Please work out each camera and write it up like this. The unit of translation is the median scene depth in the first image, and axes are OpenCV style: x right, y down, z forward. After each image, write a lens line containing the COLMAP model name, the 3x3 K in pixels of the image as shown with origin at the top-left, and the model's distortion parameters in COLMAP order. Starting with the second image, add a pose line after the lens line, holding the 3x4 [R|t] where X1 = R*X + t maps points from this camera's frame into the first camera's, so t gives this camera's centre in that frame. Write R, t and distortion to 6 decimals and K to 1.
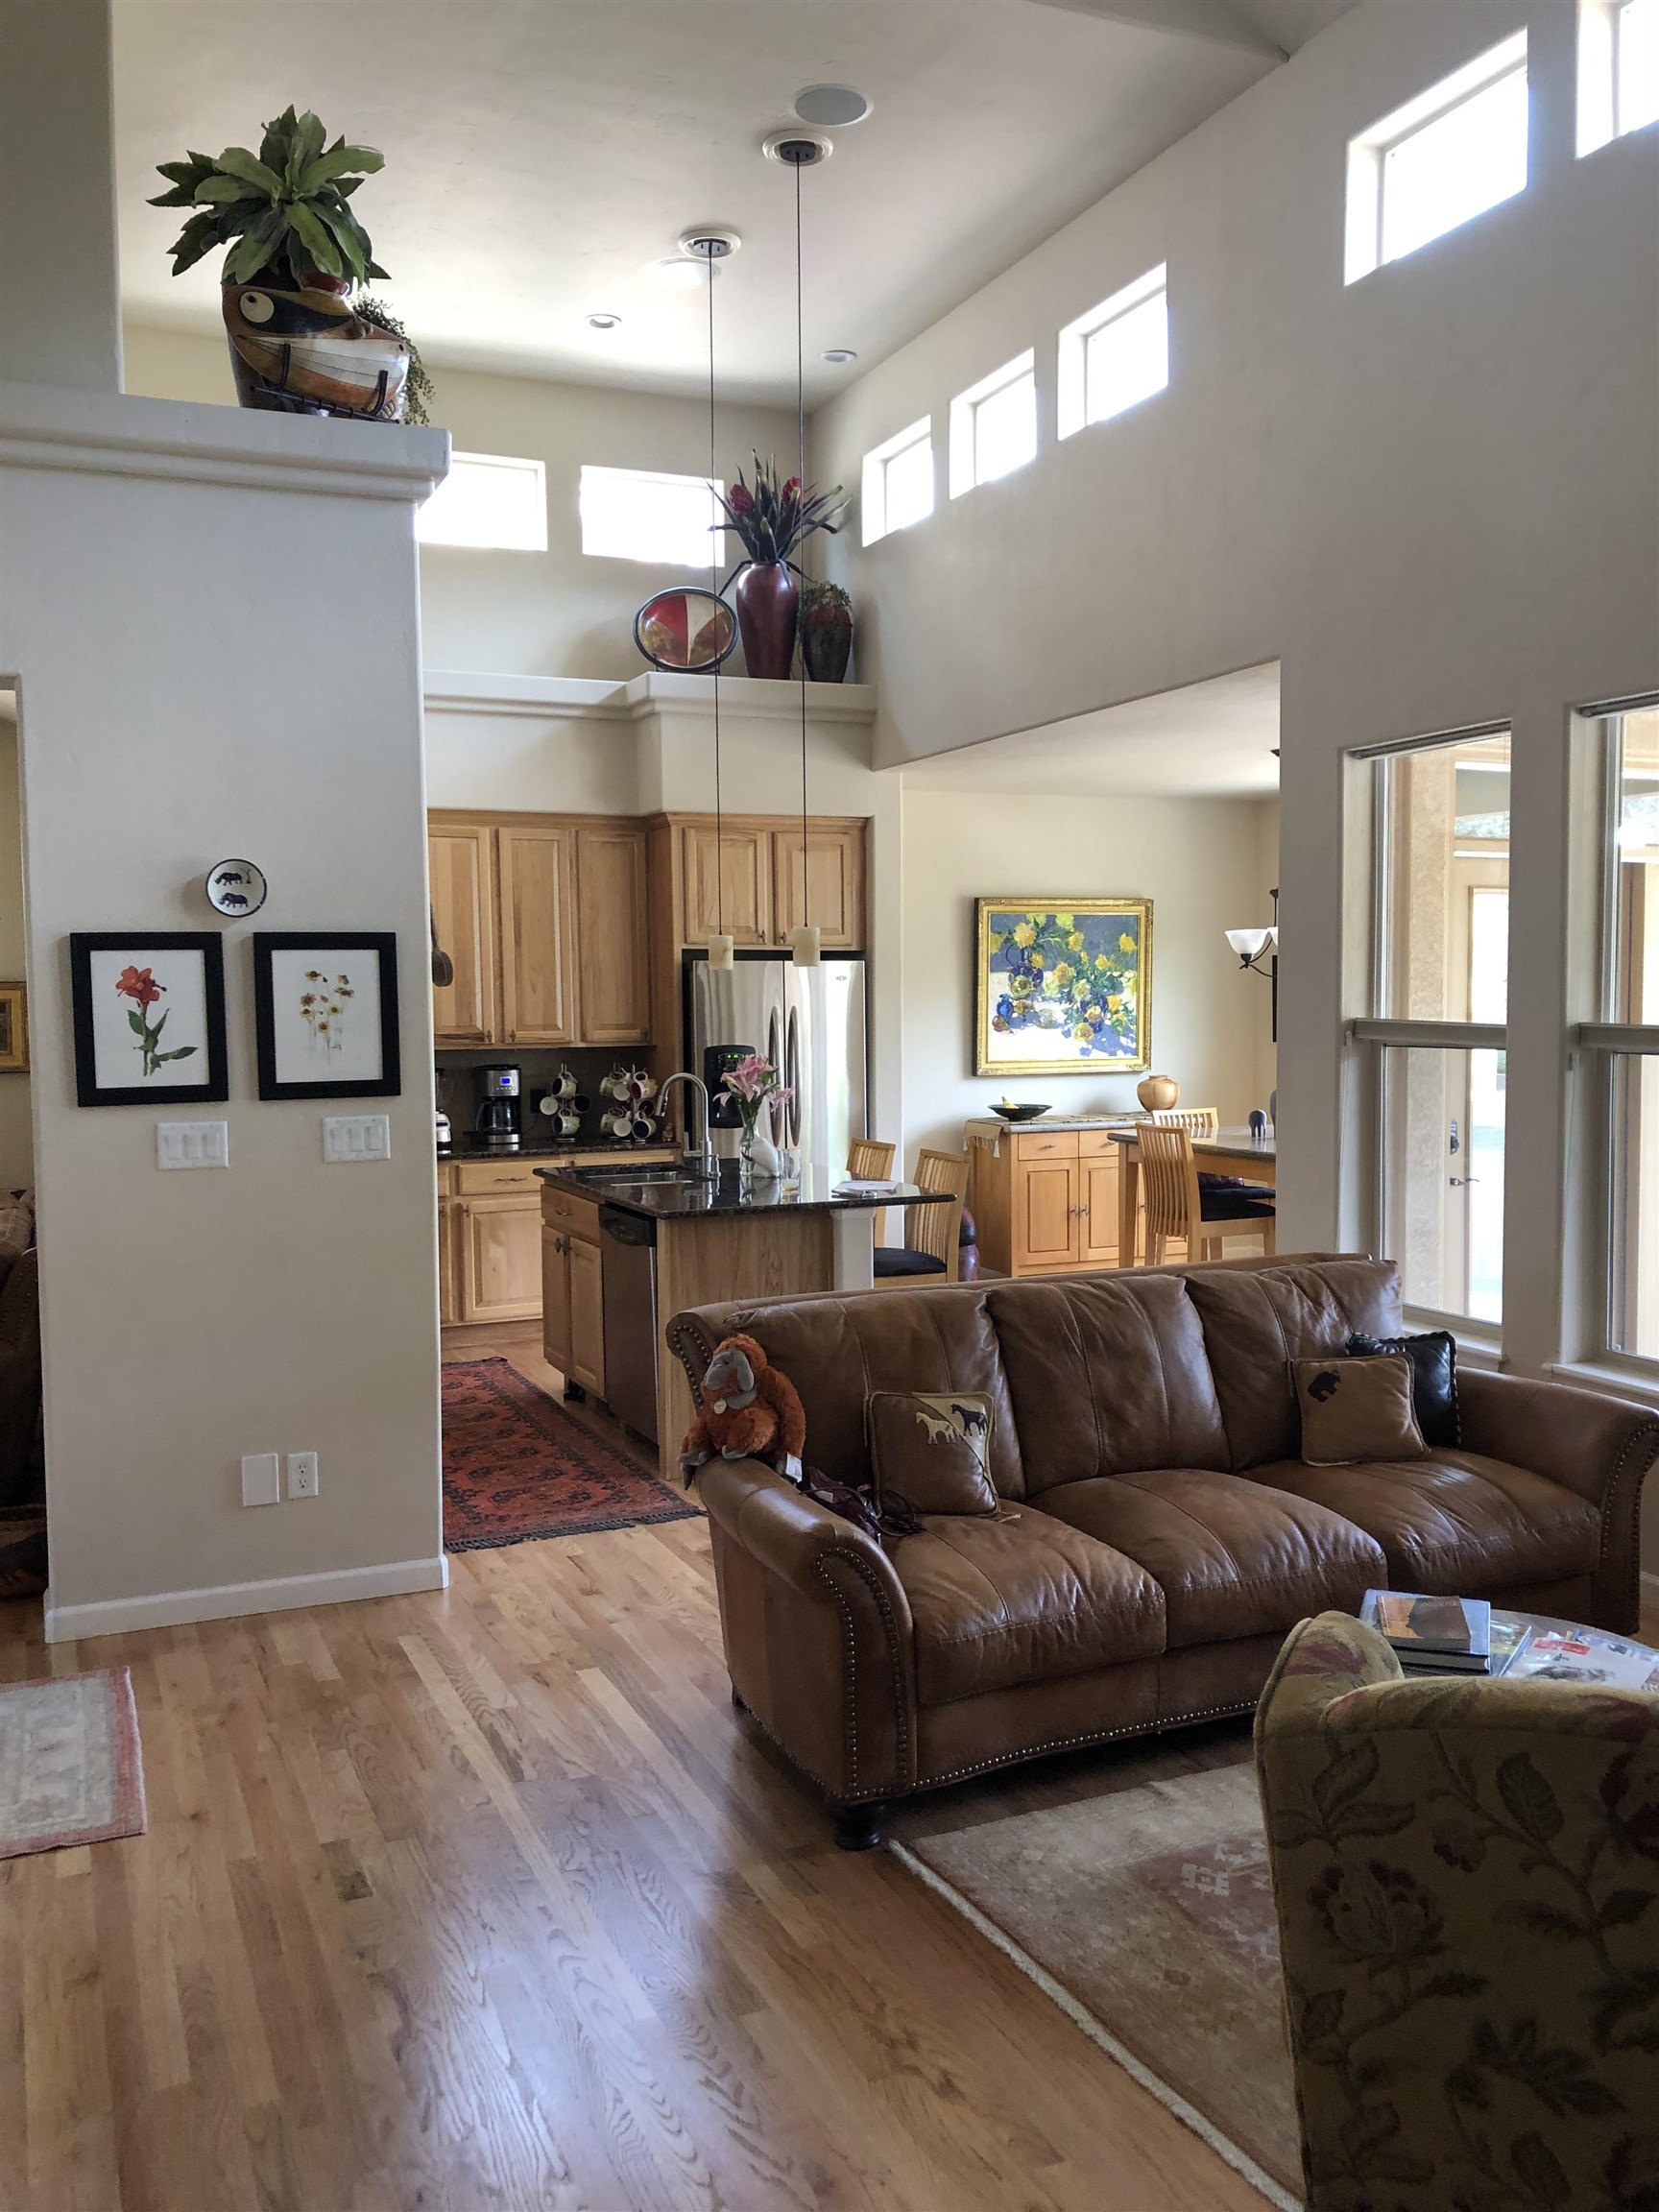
lens RADIAL K [[1787.8, 0, 830.9], [0, 1787.8, 1115.6], [0, 0, 1]] dist [0.019715, -0.031655]
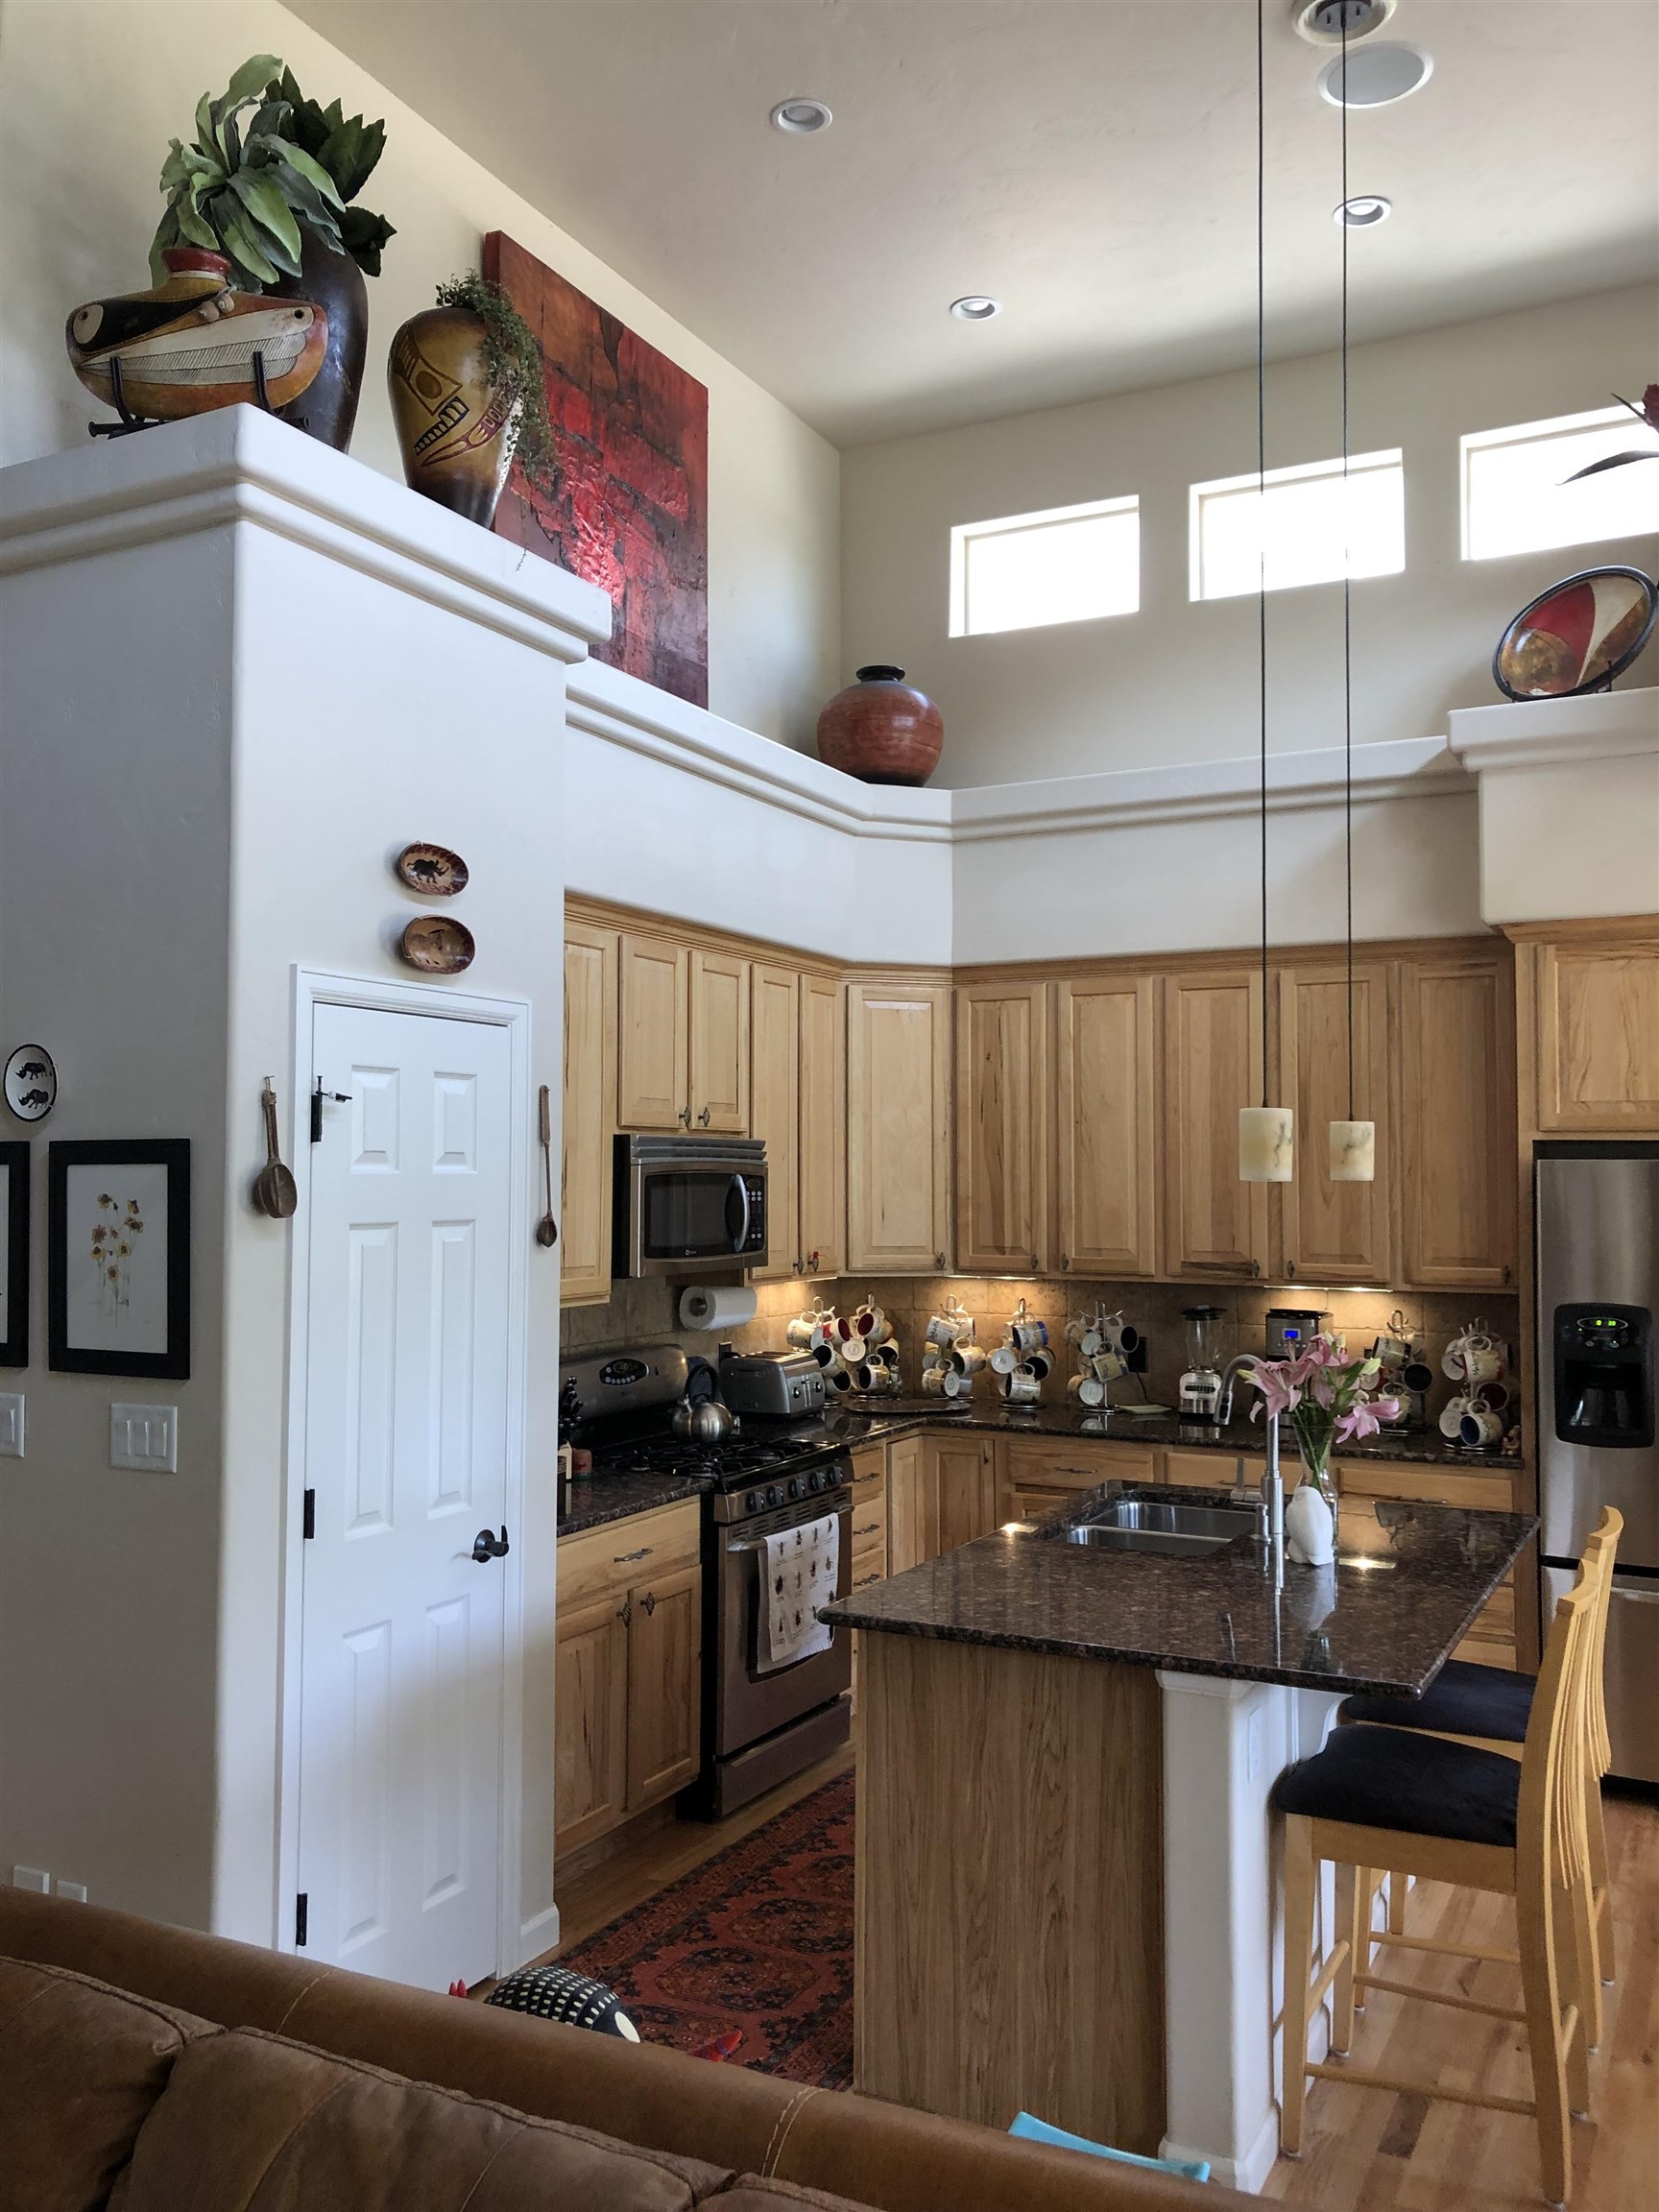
lens RADIAL K [[1787.8, 0, 835.8], [0, 1787.8, 1097.6], [0, 0, 1]] dist [0.019715, -0.031655]
pose [[0.625671, -0.022372, -0.779766, 0.327220], [-0.062711, 0.994911, -0.078862, -0.058787], [0.777562, 0.098242, 0.621084, 0.566120]]
